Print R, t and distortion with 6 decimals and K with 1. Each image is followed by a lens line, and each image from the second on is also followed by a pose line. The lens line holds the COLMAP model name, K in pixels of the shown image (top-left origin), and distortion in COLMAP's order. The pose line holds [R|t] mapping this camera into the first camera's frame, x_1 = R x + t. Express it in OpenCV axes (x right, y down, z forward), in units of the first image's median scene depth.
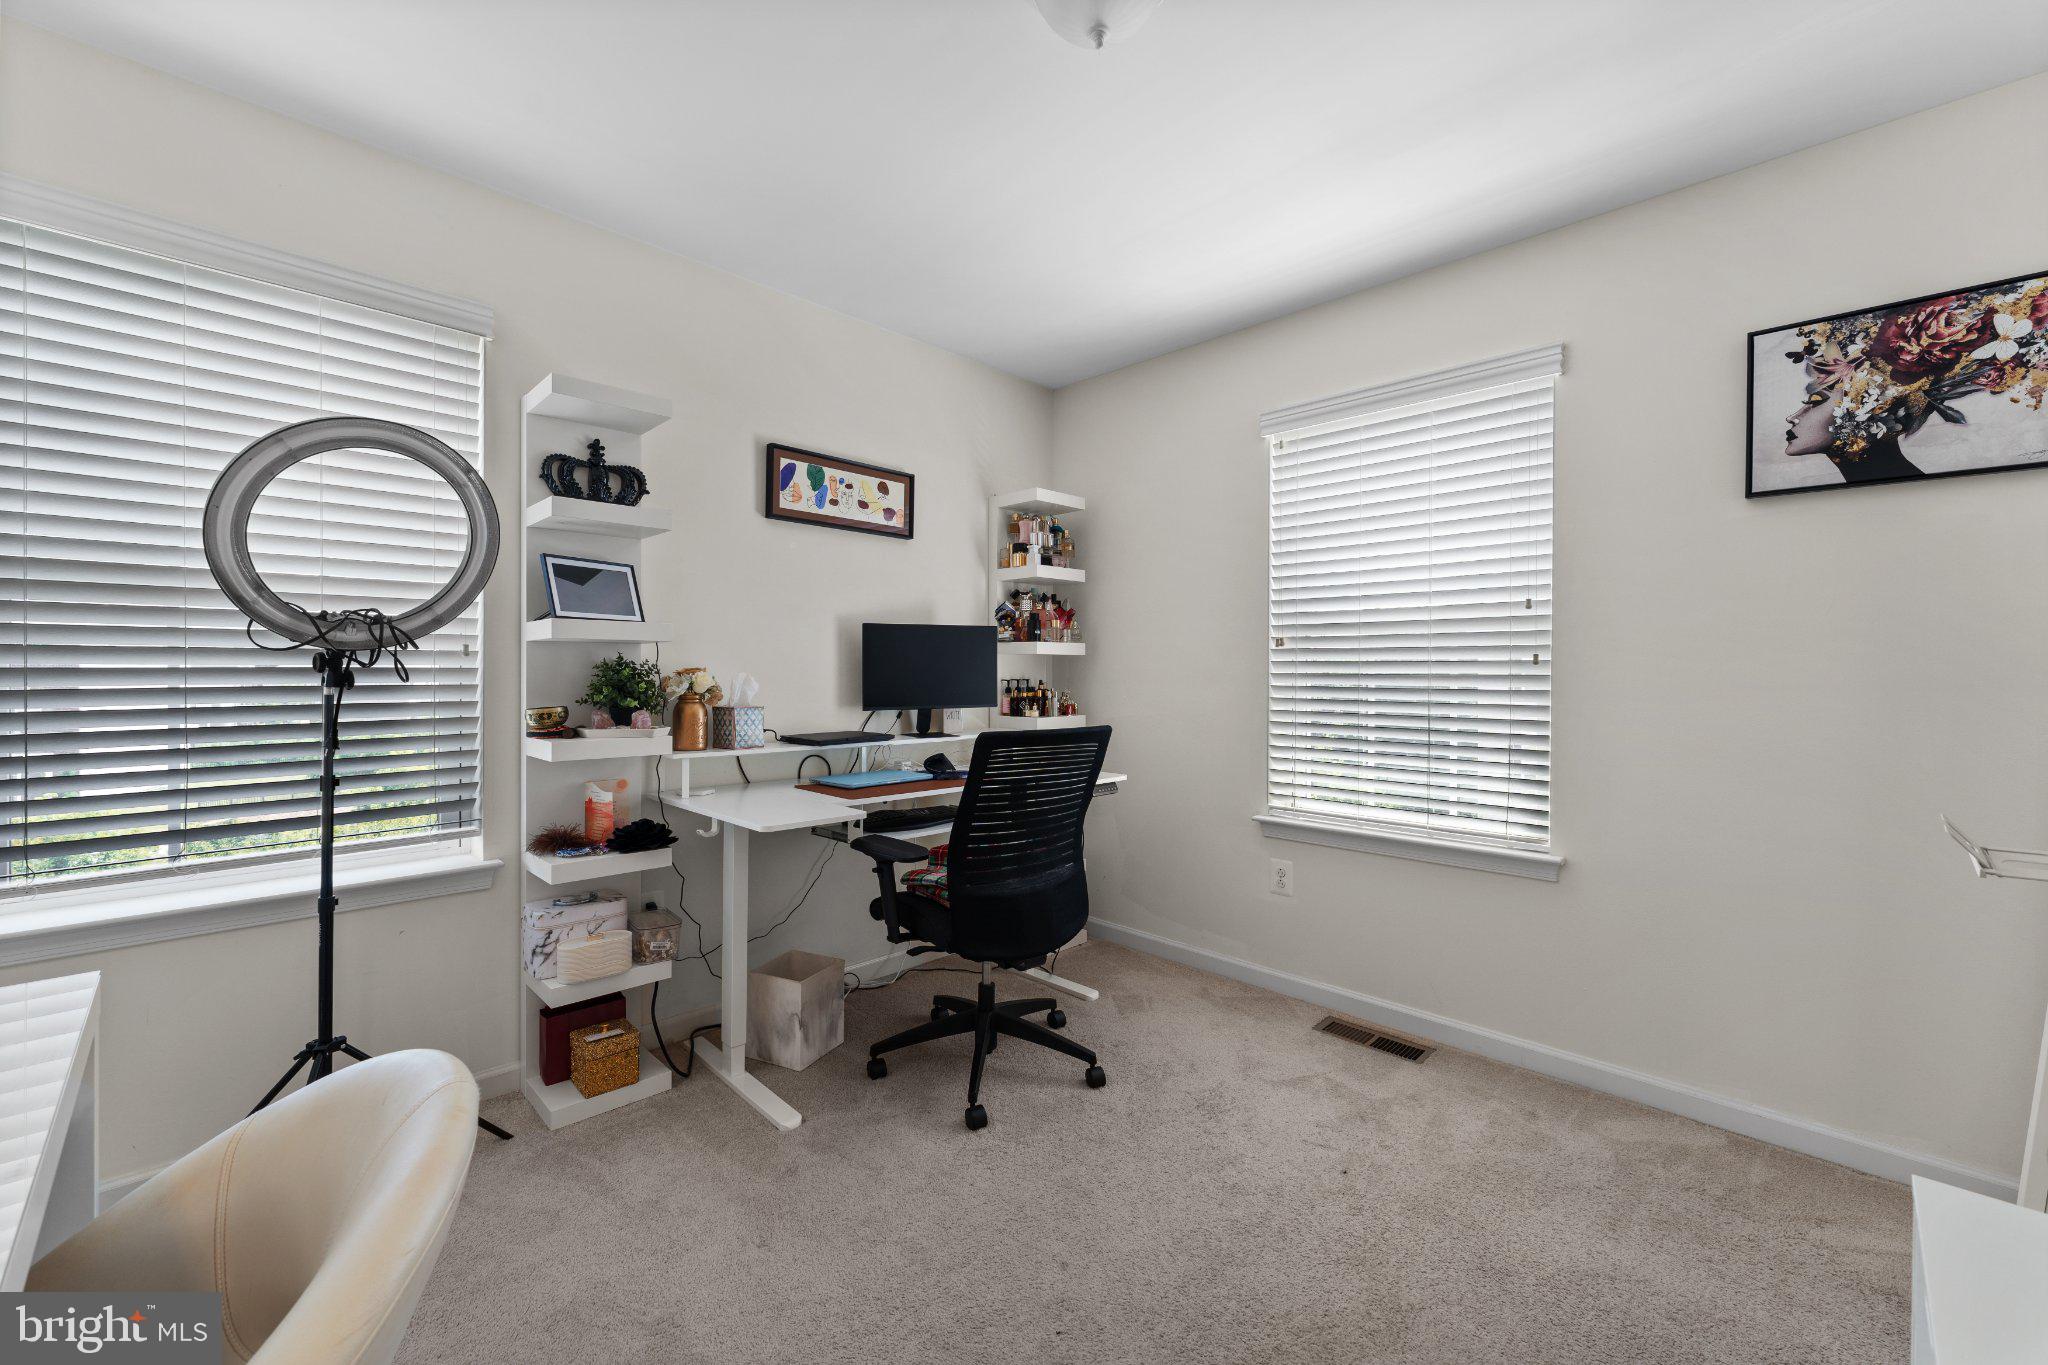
lens RADIAL K [[825.1, 0, 1024.2], [0, 825.1, 672.4], [0, 0, 1]] dist [-0.001844, 0.000444]
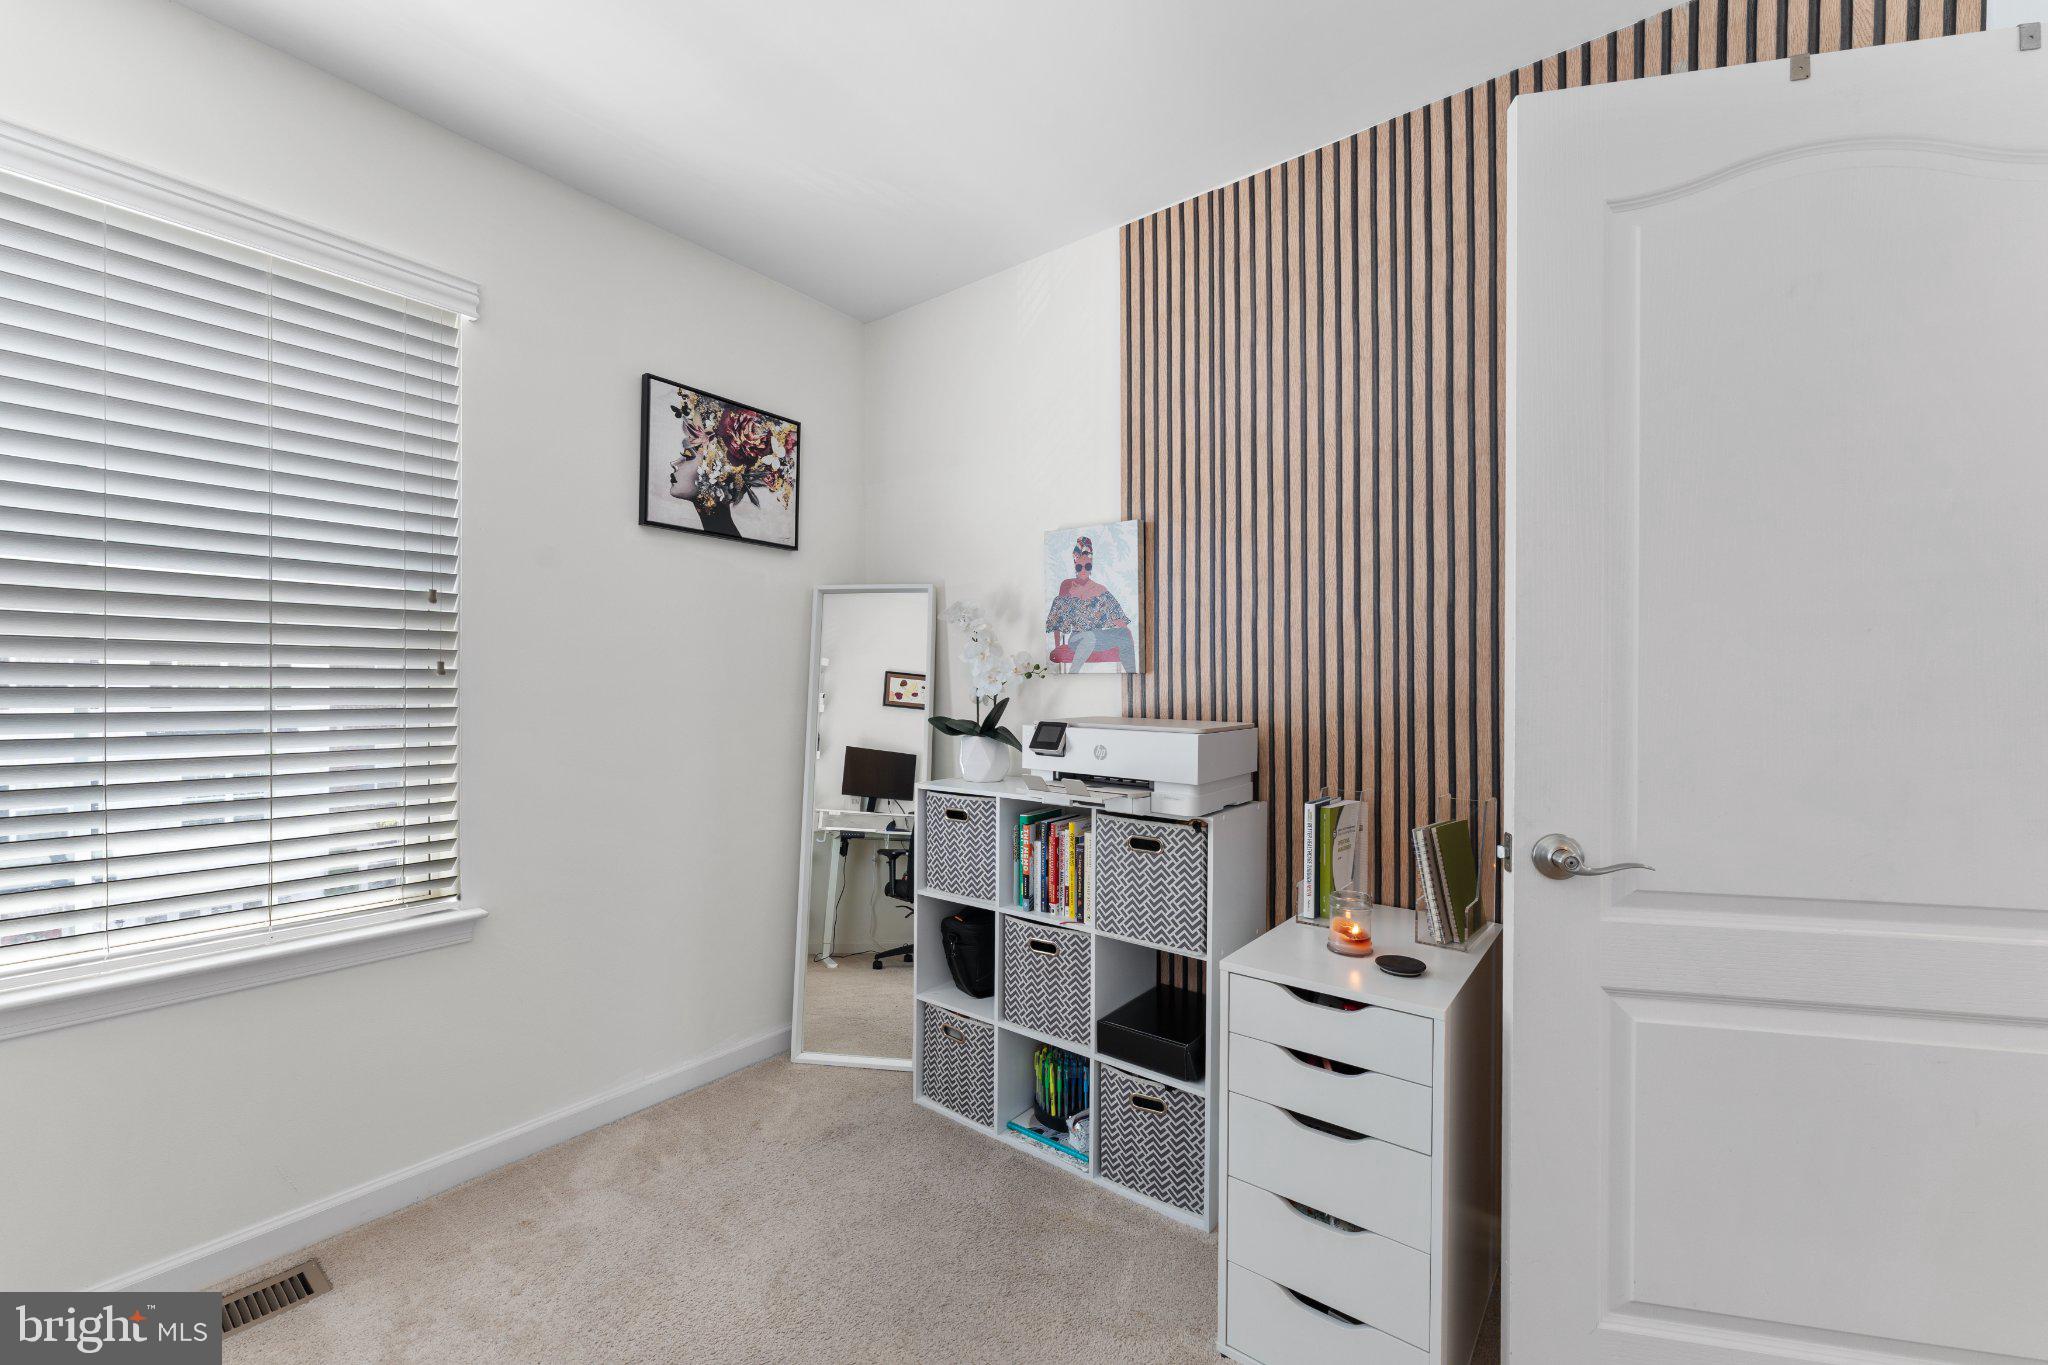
lens RADIAL K [[825.1, 0, 1023.8], [0, 825.1, 690.4], [0, 0, 1]] dist [-0.001844, 0.000444]
pose [[-0.123438, -0.008478, 0.992316, -0.283908], [-0.001635, 0.999964, 0.008340, -0.002922], [-0.992351, -0.000593, -0.123448, 0.679509]]
